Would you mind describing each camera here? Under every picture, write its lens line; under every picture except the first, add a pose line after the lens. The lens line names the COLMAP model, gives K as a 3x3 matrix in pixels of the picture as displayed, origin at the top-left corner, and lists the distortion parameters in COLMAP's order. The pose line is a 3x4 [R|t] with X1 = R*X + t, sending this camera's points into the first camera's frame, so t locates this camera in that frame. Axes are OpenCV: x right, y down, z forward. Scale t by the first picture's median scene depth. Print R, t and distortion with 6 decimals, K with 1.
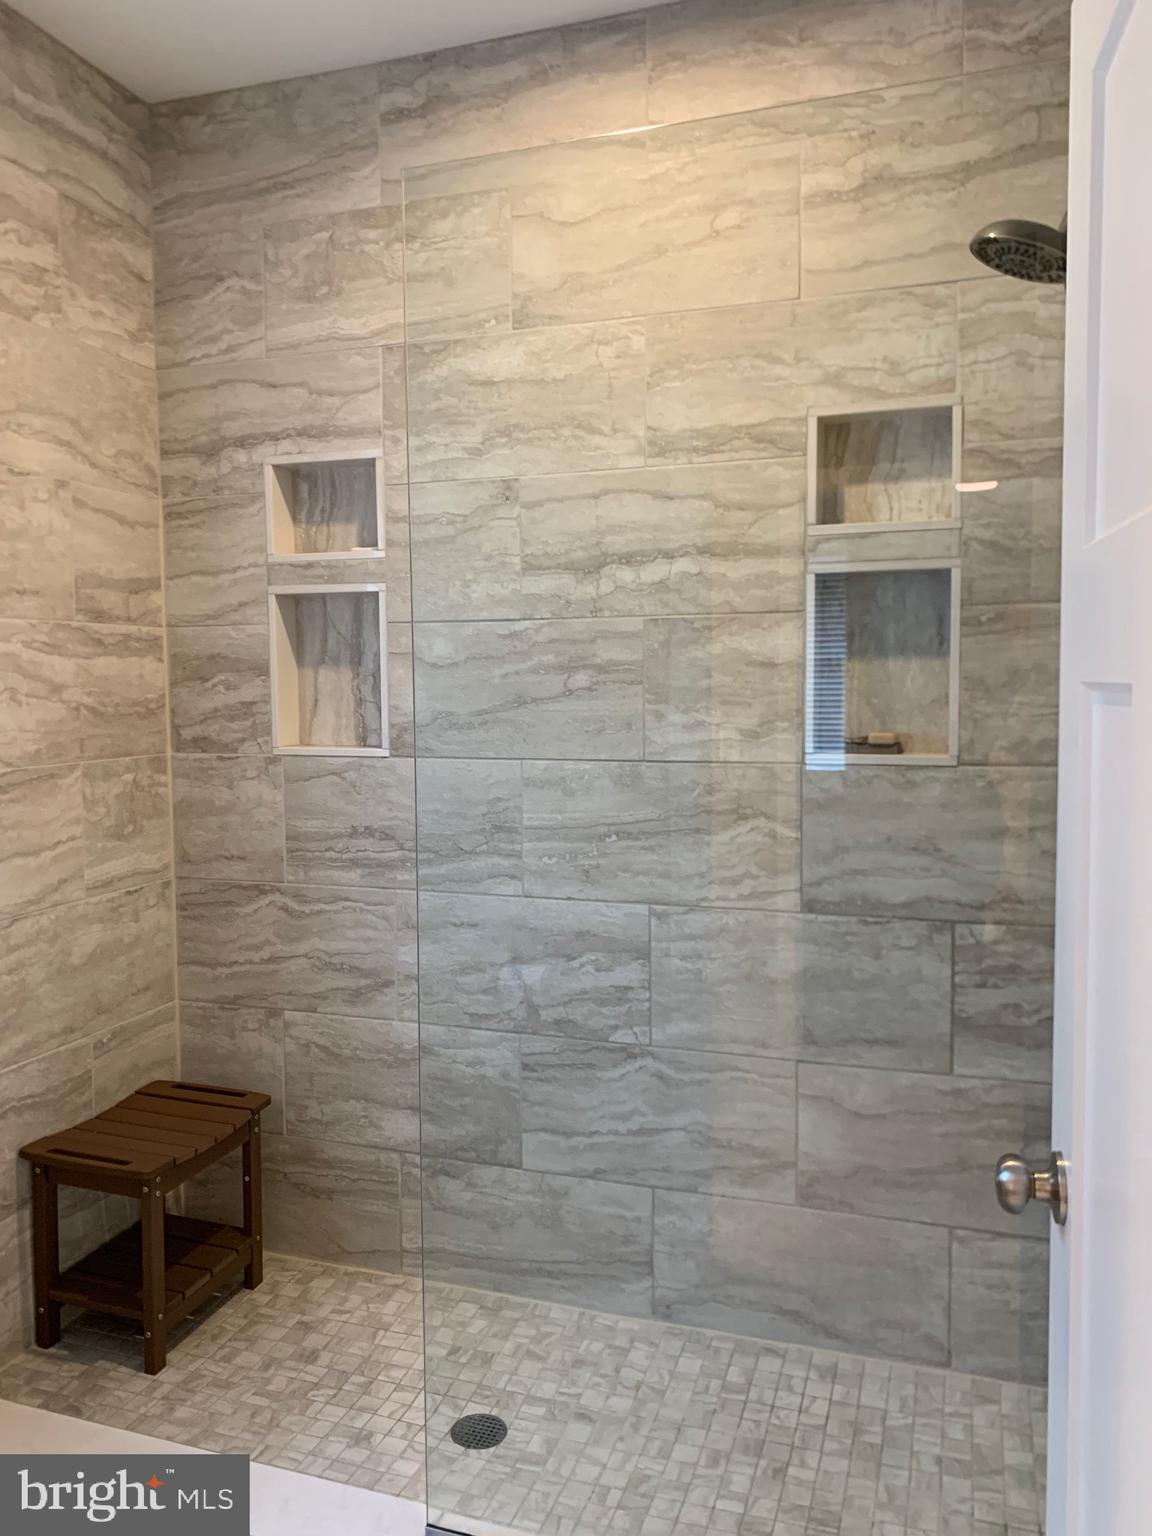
lens RADIAL K [[1167.0, 0, 576.5], [0, 1167.0, 761.1], [0, 0, 1]] dist [0.034973, -0.064543]
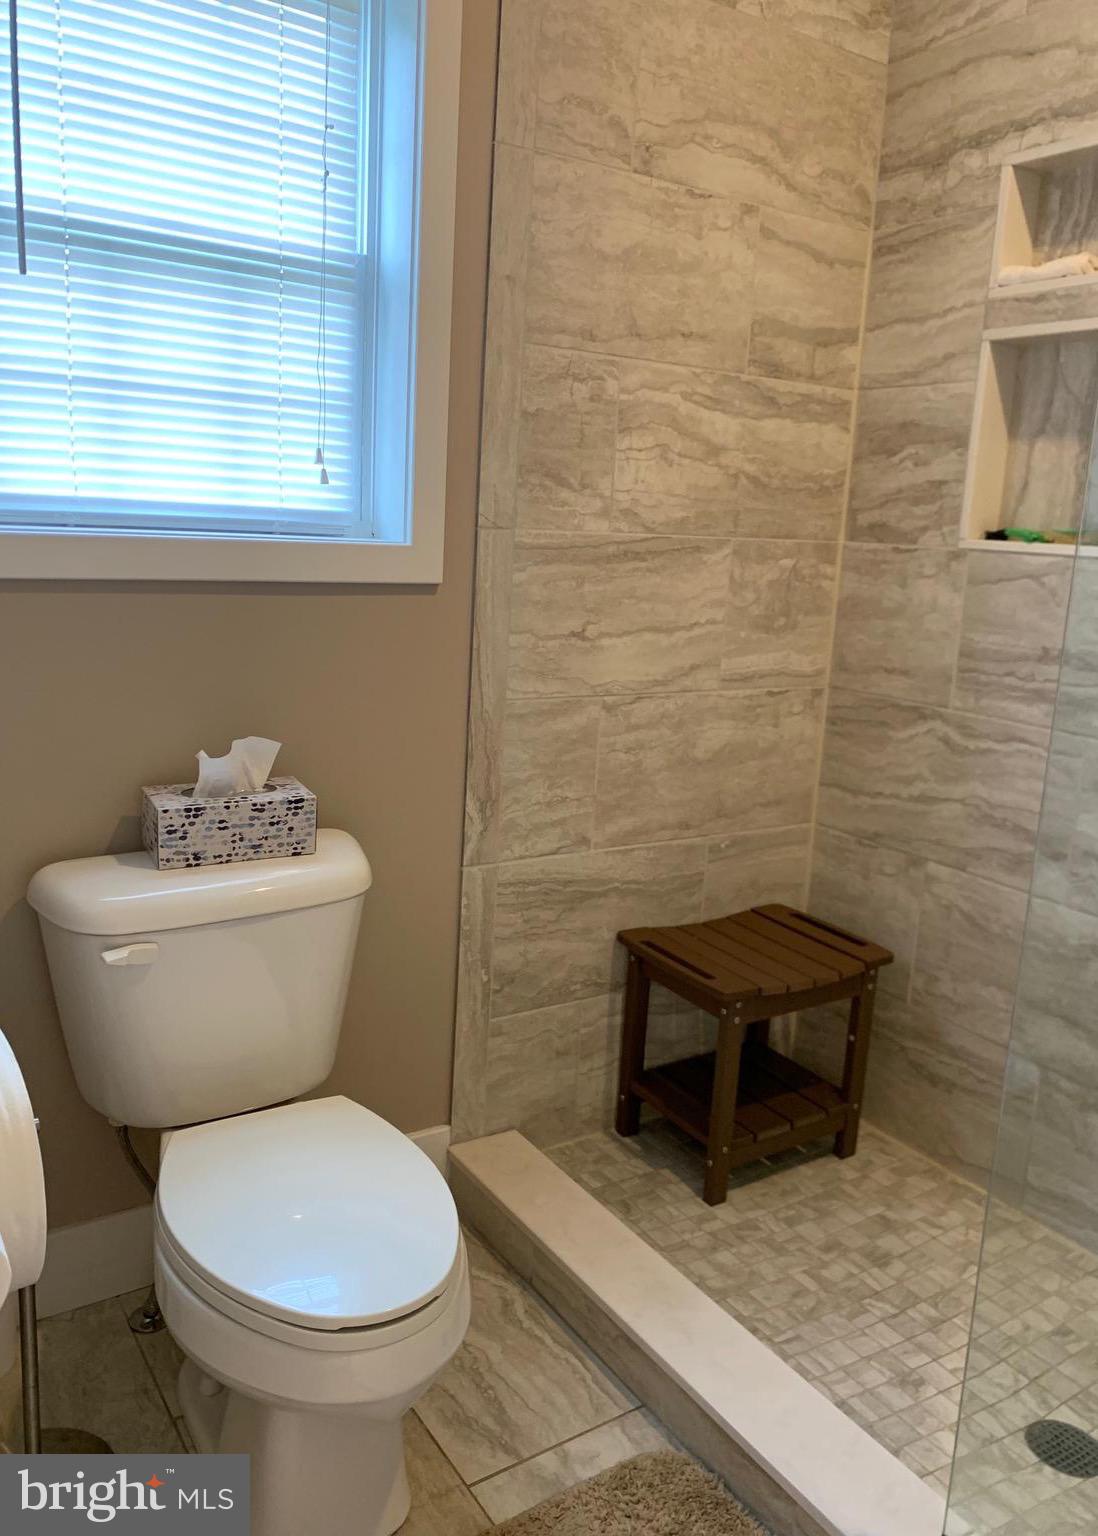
lens RADIAL K [[1164.4, 0, 545.5], [0, 1164.4, 761.5], [0, 0, 1]] dist [0.015549, -0.013714]
pose [[0.770612, 0.168055, -0.614748, 0.043930], [-0.095214, 0.984139, 0.149682, 0.049772], [0.630152, -0.056814, 0.774390, 0.209908]]
